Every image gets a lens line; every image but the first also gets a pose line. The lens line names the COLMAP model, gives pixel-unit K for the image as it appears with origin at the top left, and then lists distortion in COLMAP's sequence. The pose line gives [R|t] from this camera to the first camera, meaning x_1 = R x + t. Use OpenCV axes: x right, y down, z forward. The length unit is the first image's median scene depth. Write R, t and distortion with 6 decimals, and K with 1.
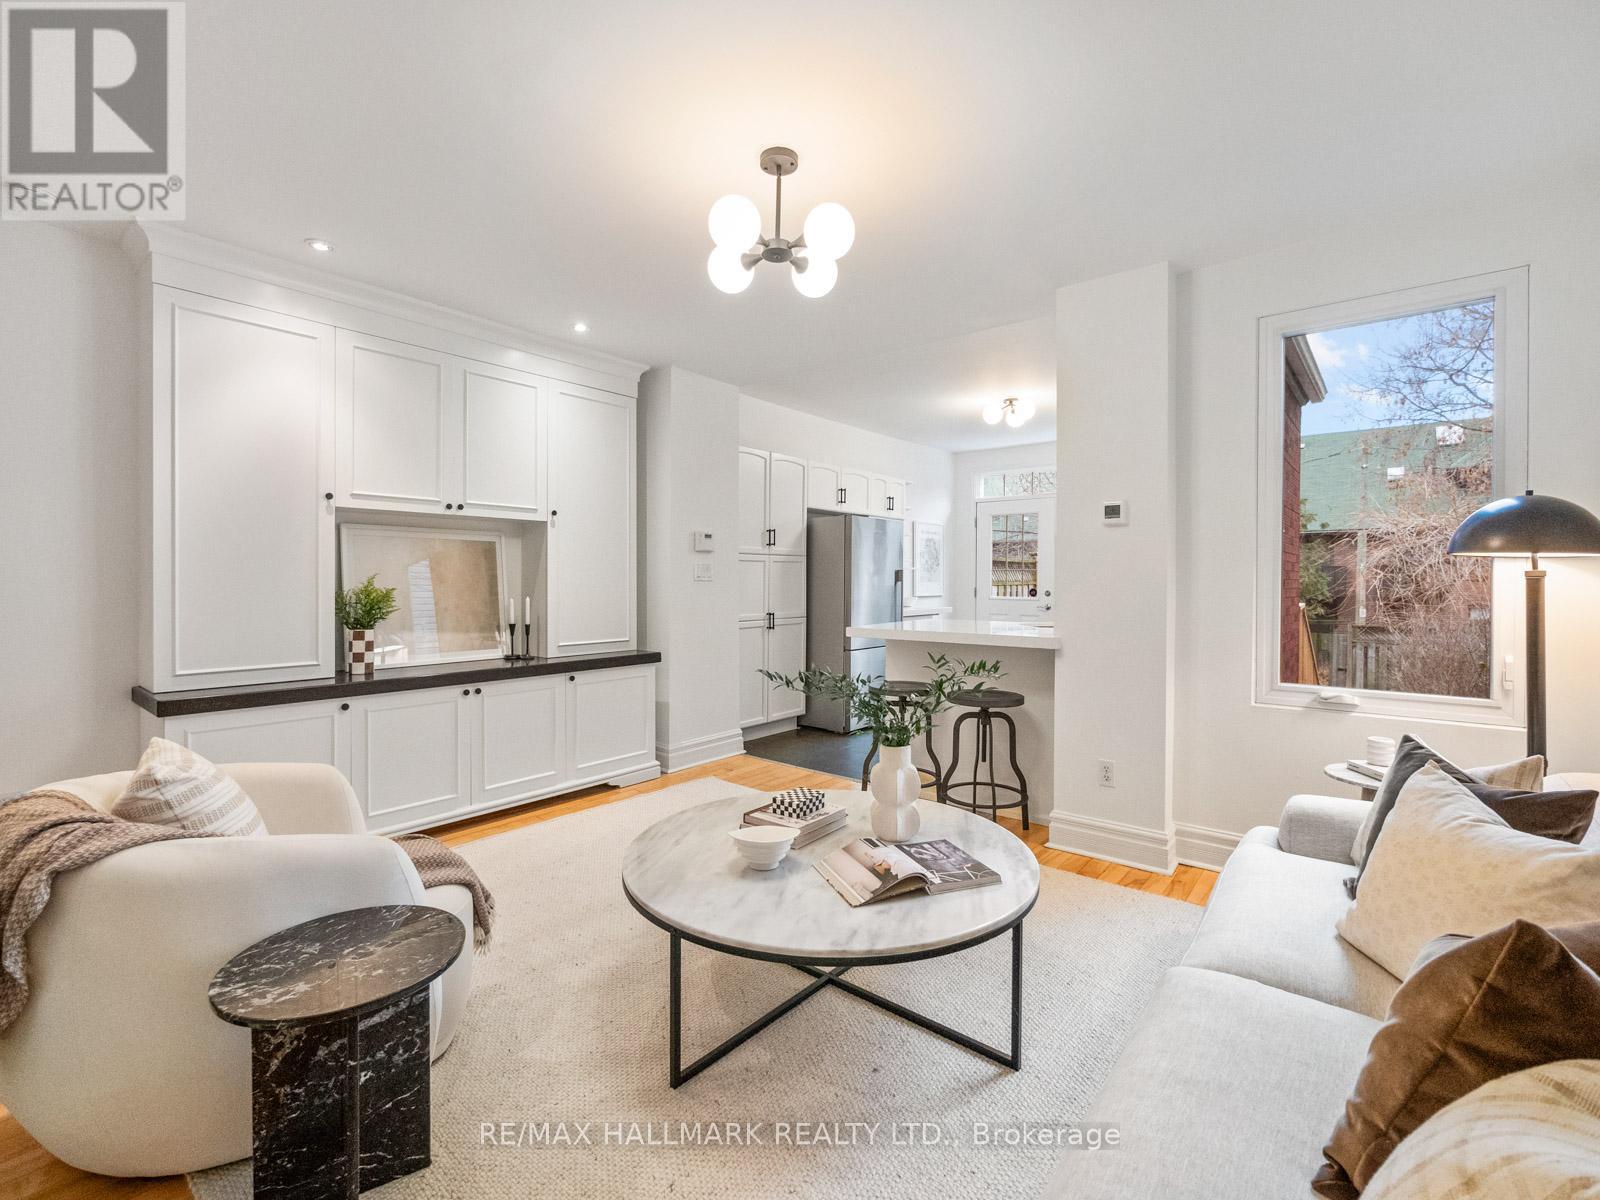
lens RADIAL K [[704.3, 0, 821.4], [0, 704.3, 597.4], [0, 0, 1]] dist [-0.007673, 0.001130]
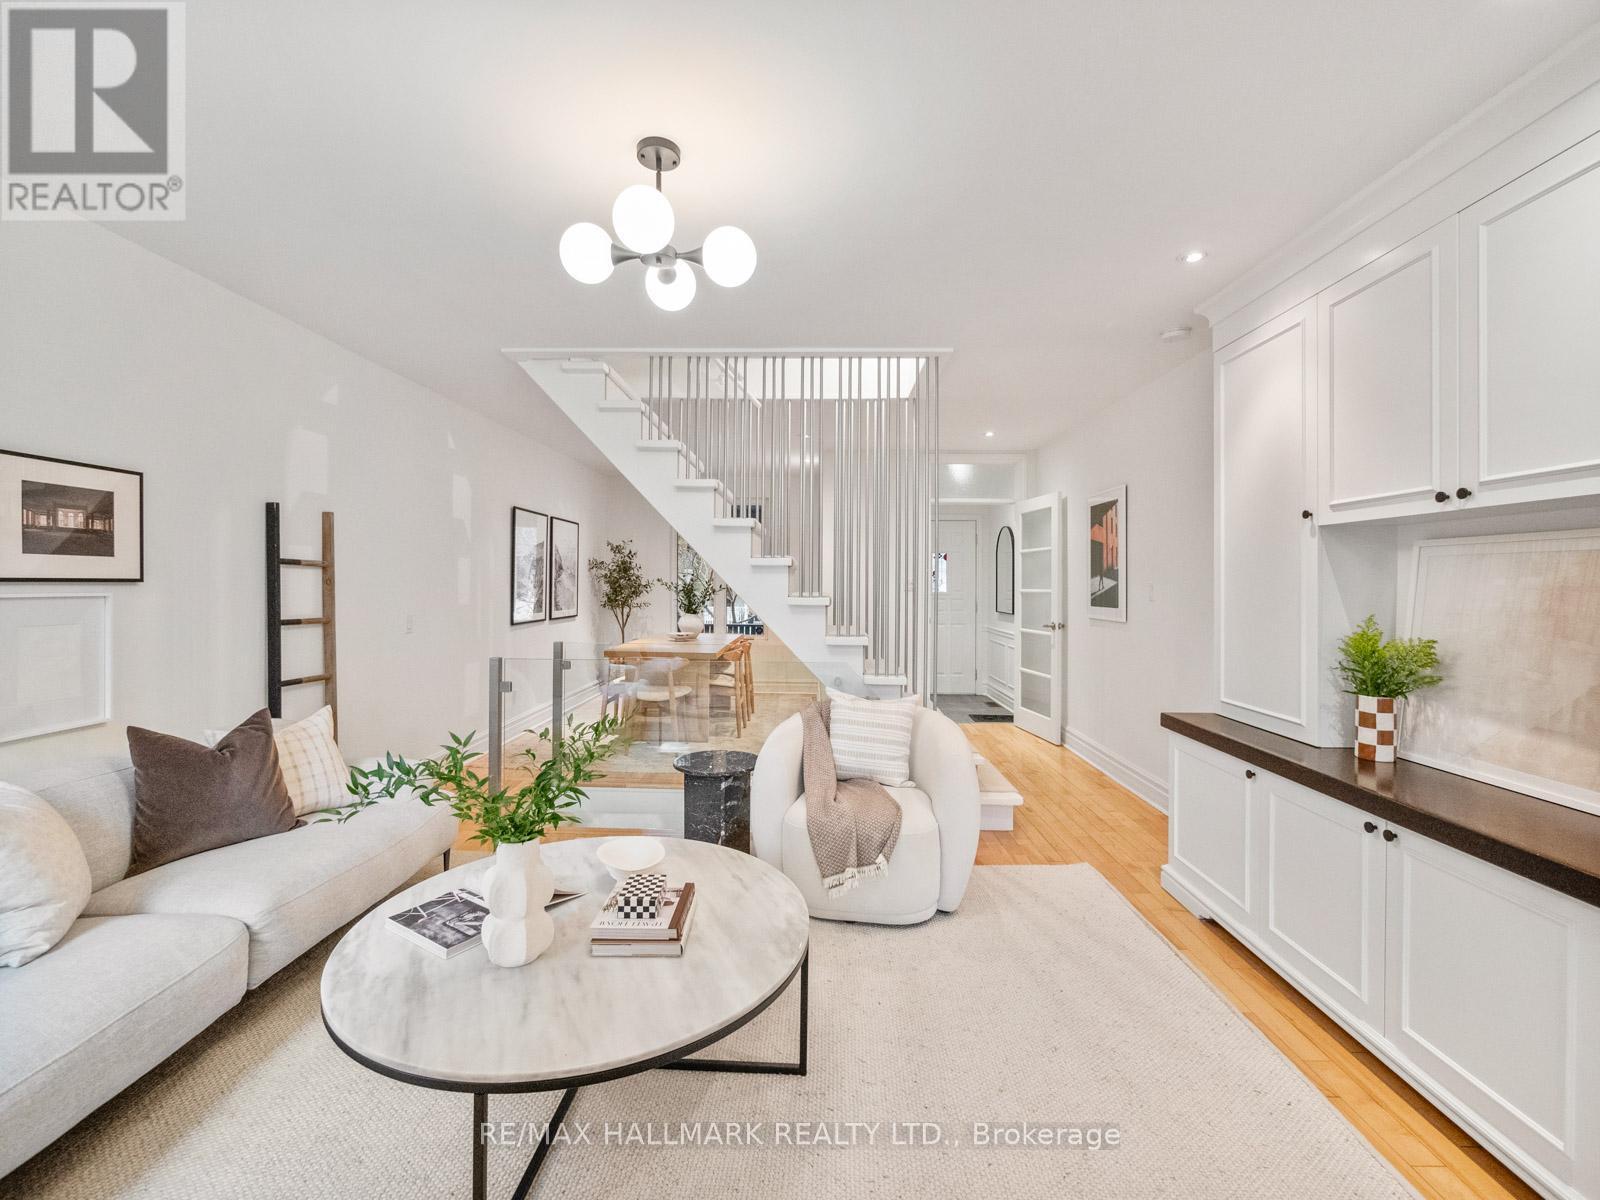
lens RADIAL K [[704.3, 0, 789.8], [0, 704.3, 575.4], [0, 0, 1]] dist [-0.007673, 0.001130]
pose [[-0.812932, -0.012906, -0.582216, 0.141047], [-0.023595, 0.999663, 0.010784, -0.043012], [0.581880, 0.022504, -0.812963, 0.798987]]
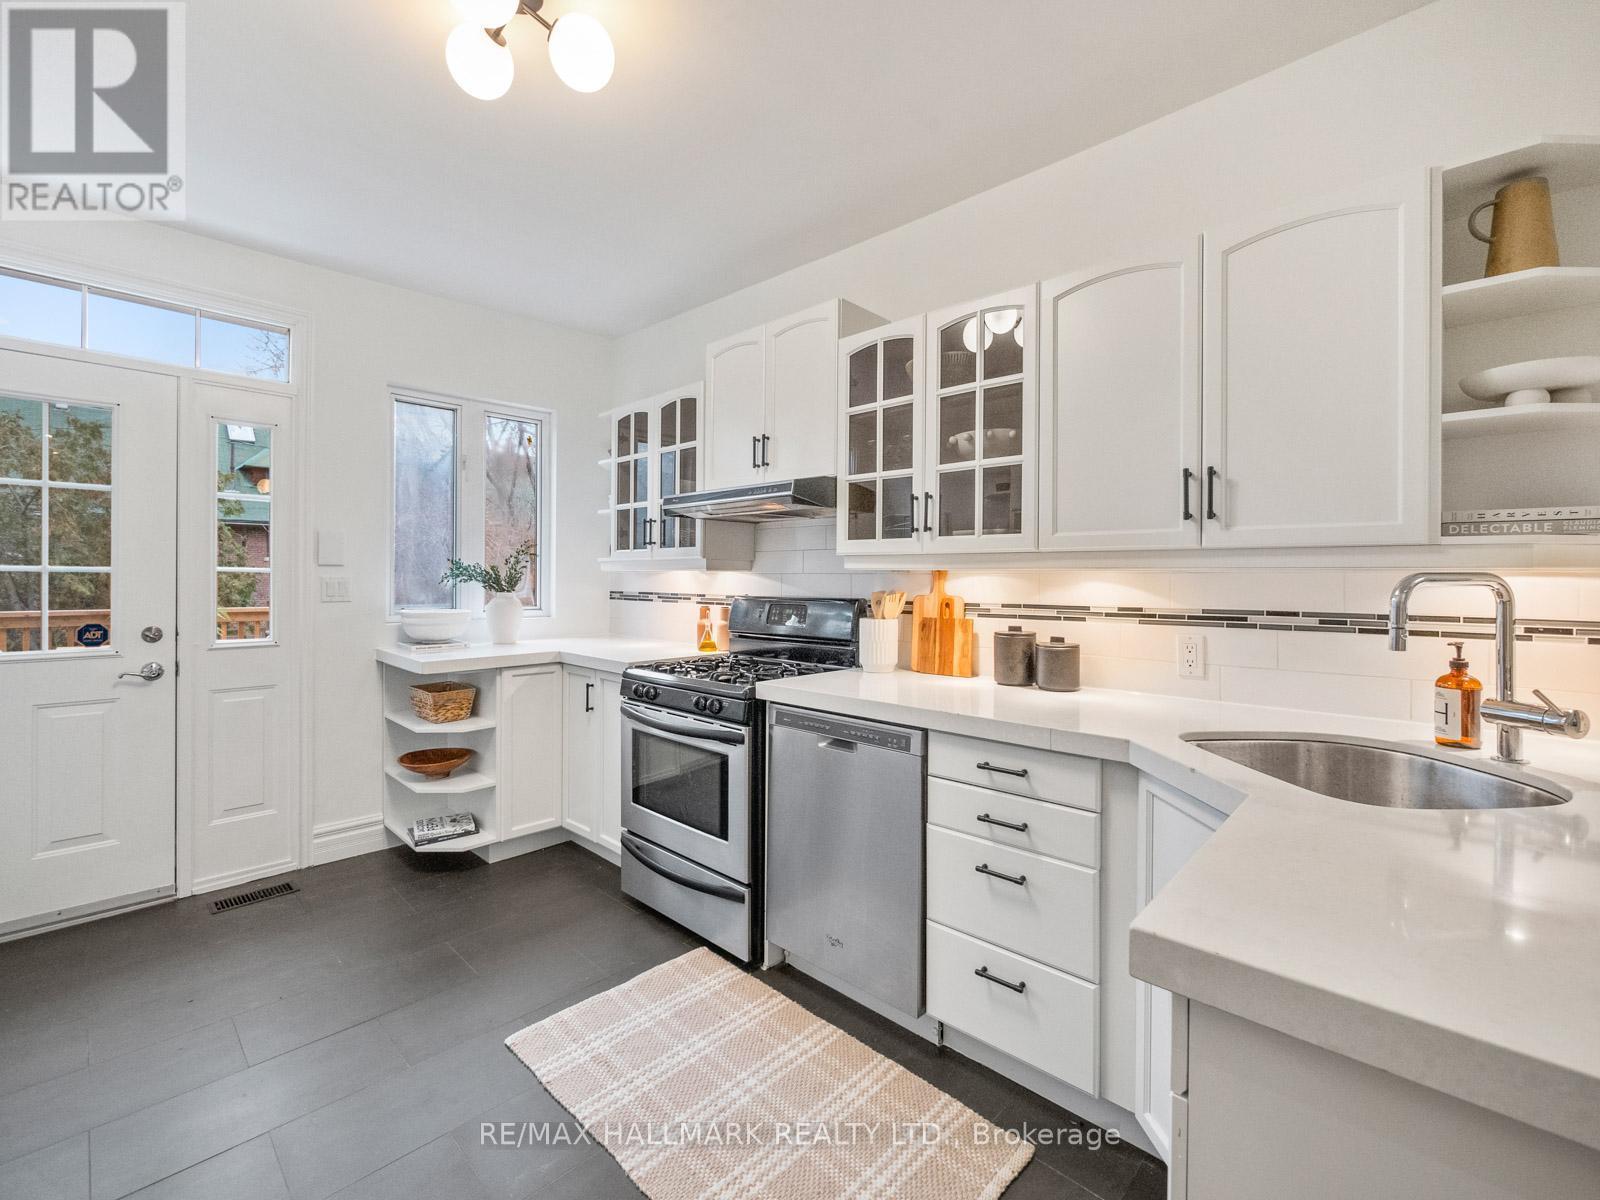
lens RADIAL K [[704.3, 0, 788.9], [0, 704.3, 580.2], [0, 0, 1]] dist [-0.007673, 0.001130]
pose [[0.110129, -0.003913, 0.993910, -0.001883], [0.022174, 0.999753, 0.001479, -0.041817], [-0.993670, 0.021877, 0.110188, 0.980868]]
